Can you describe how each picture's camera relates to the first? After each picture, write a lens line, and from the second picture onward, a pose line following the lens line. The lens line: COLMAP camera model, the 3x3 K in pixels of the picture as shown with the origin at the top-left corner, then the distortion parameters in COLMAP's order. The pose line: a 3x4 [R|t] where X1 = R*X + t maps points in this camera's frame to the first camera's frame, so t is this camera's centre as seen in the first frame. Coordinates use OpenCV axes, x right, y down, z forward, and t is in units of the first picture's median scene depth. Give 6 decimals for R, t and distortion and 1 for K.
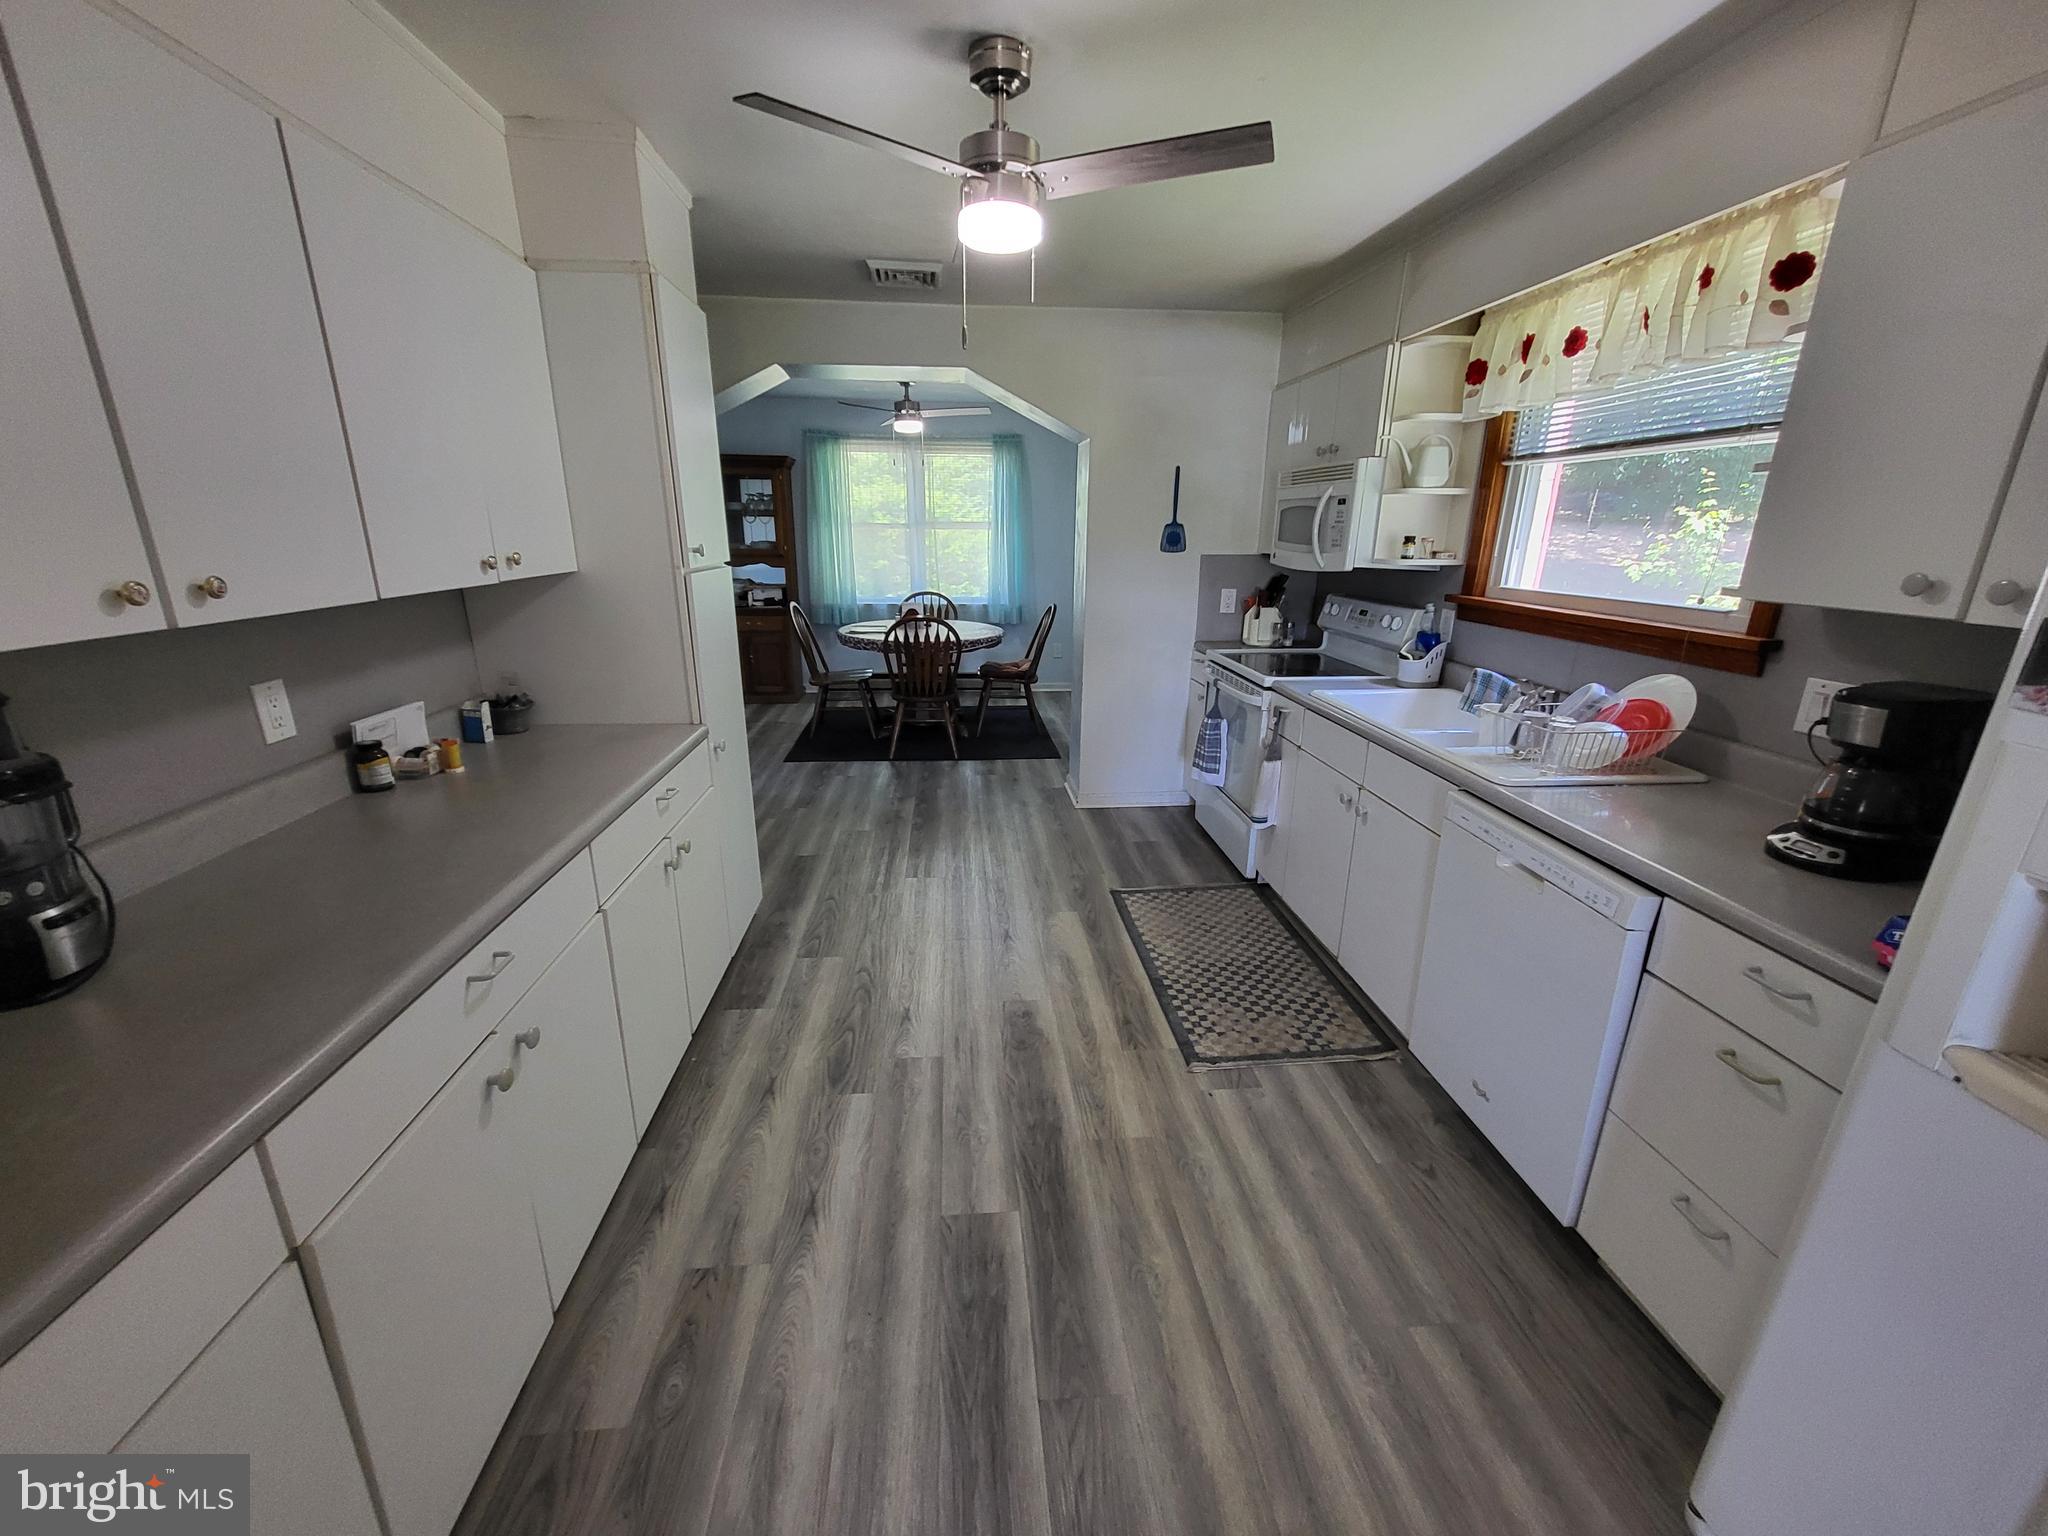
lens RADIAL K [[802.8, 0, 1013.5], [0, 802.8, 765.3], [0, 0, 1]] dist [0.006098, -0.000235]
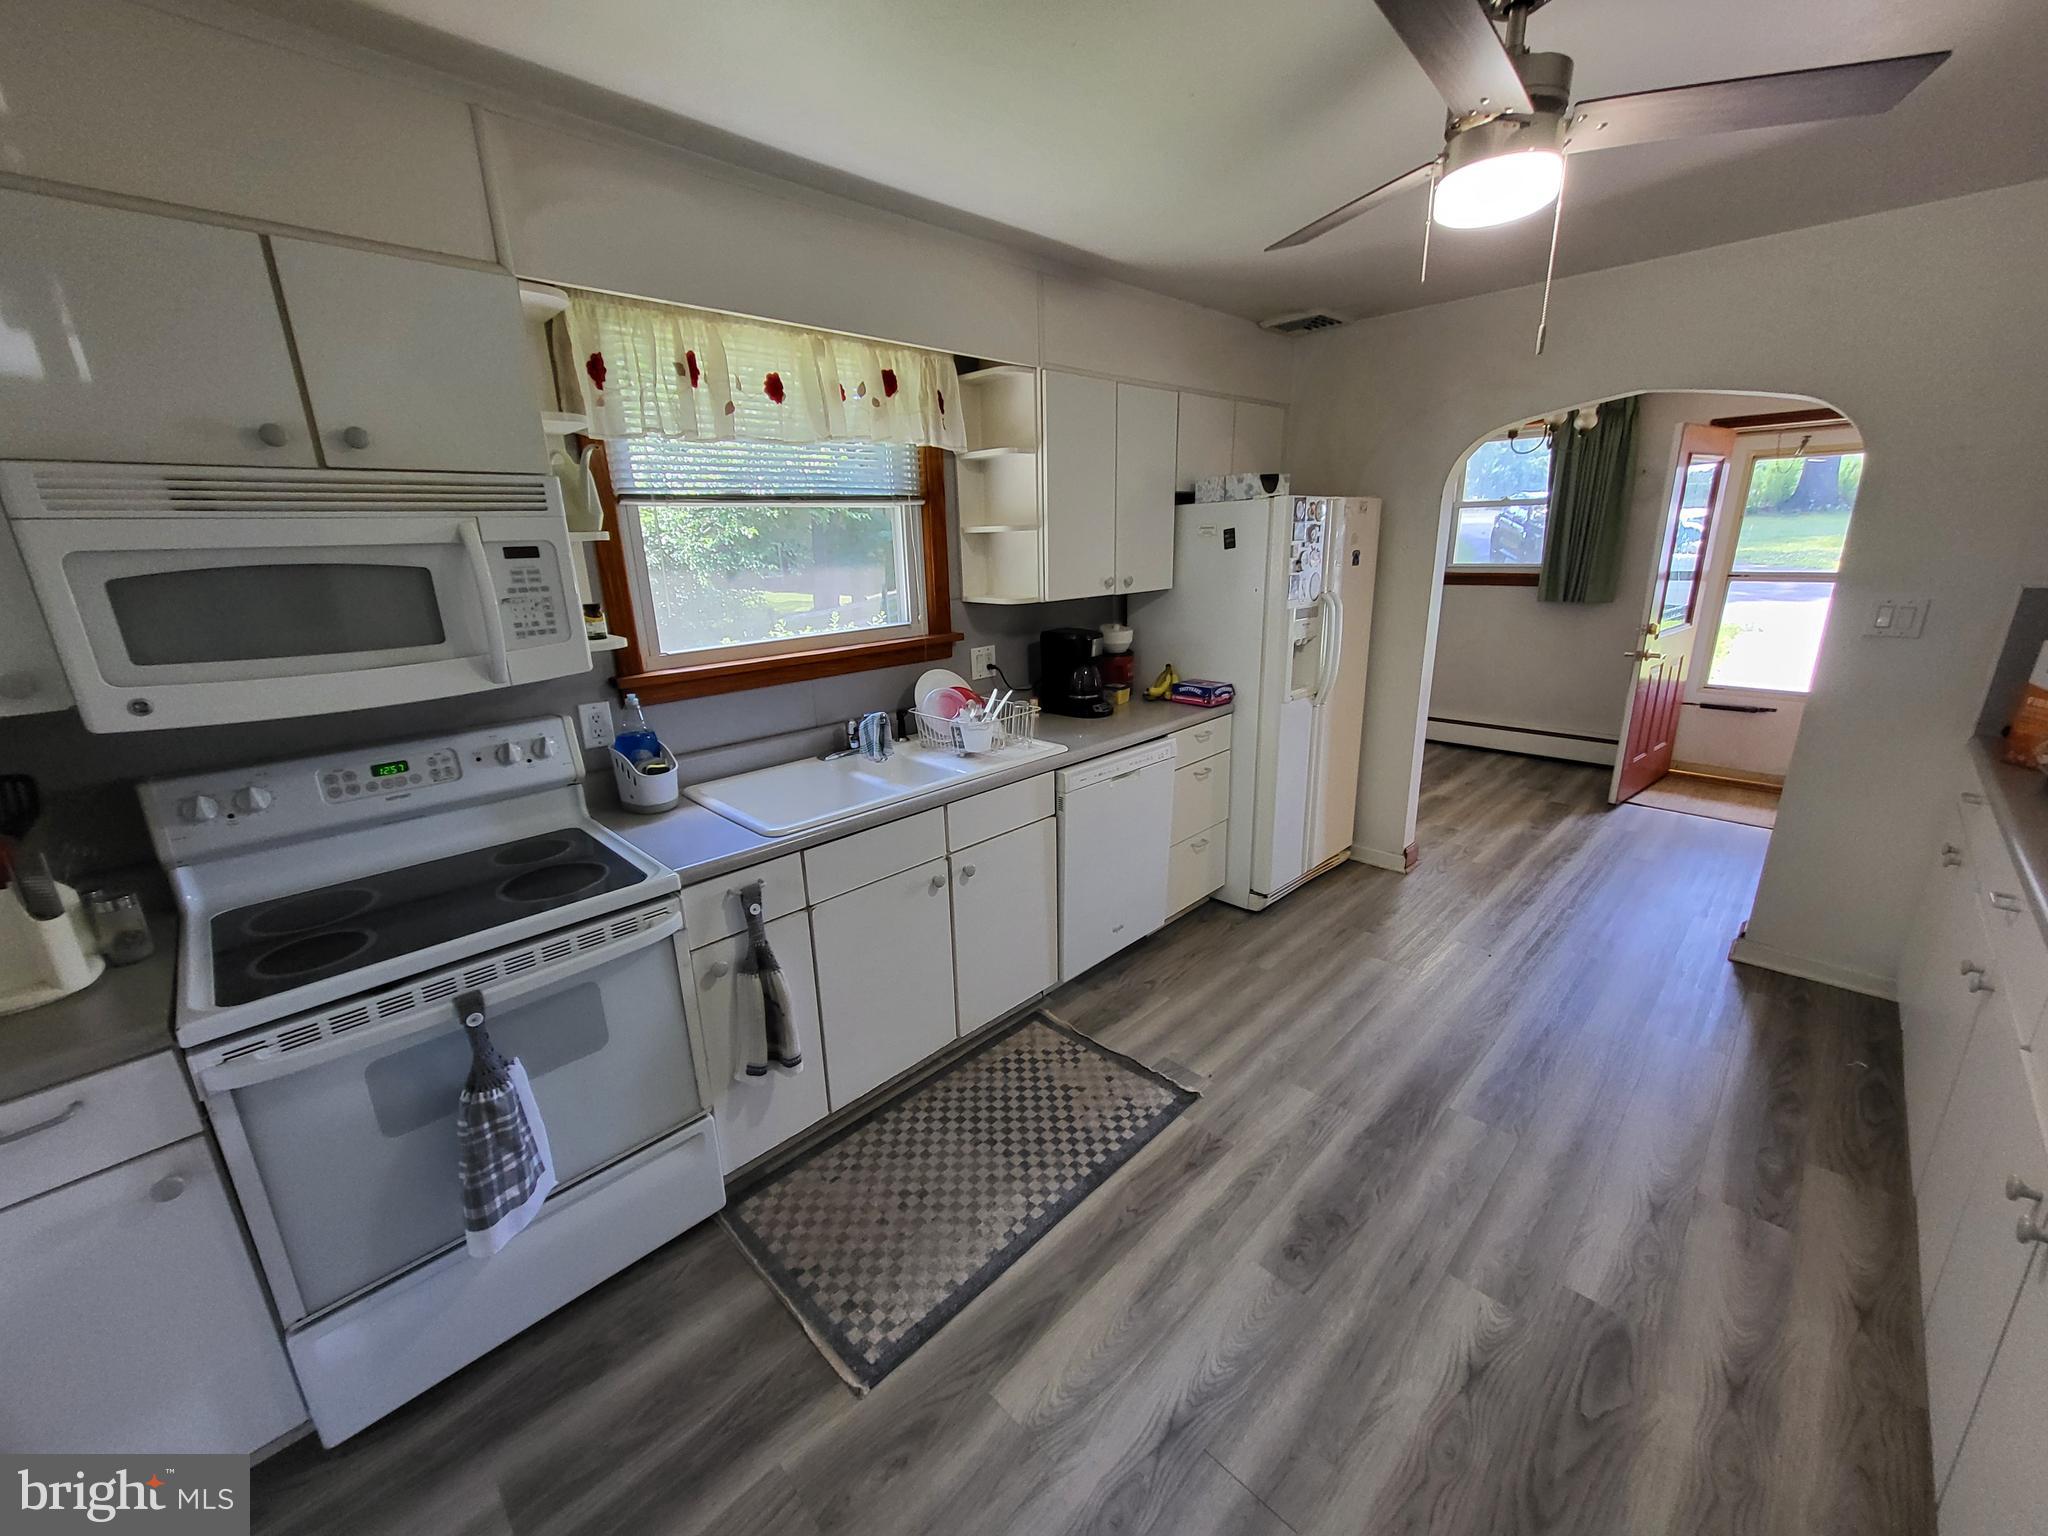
lens RADIAL K [[802.8, 0, 1016.6], [0, 802.8, 768.3], [0, 0, 1]] dist [0.006098, -0.000235]
pose [[-0.646493, -0.203115, 0.735385, -0.262396], [0.244527, 0.857890, 0.451920, -0.439772], [-0.722671, 0.471984, -0.504953, 1.322563]]
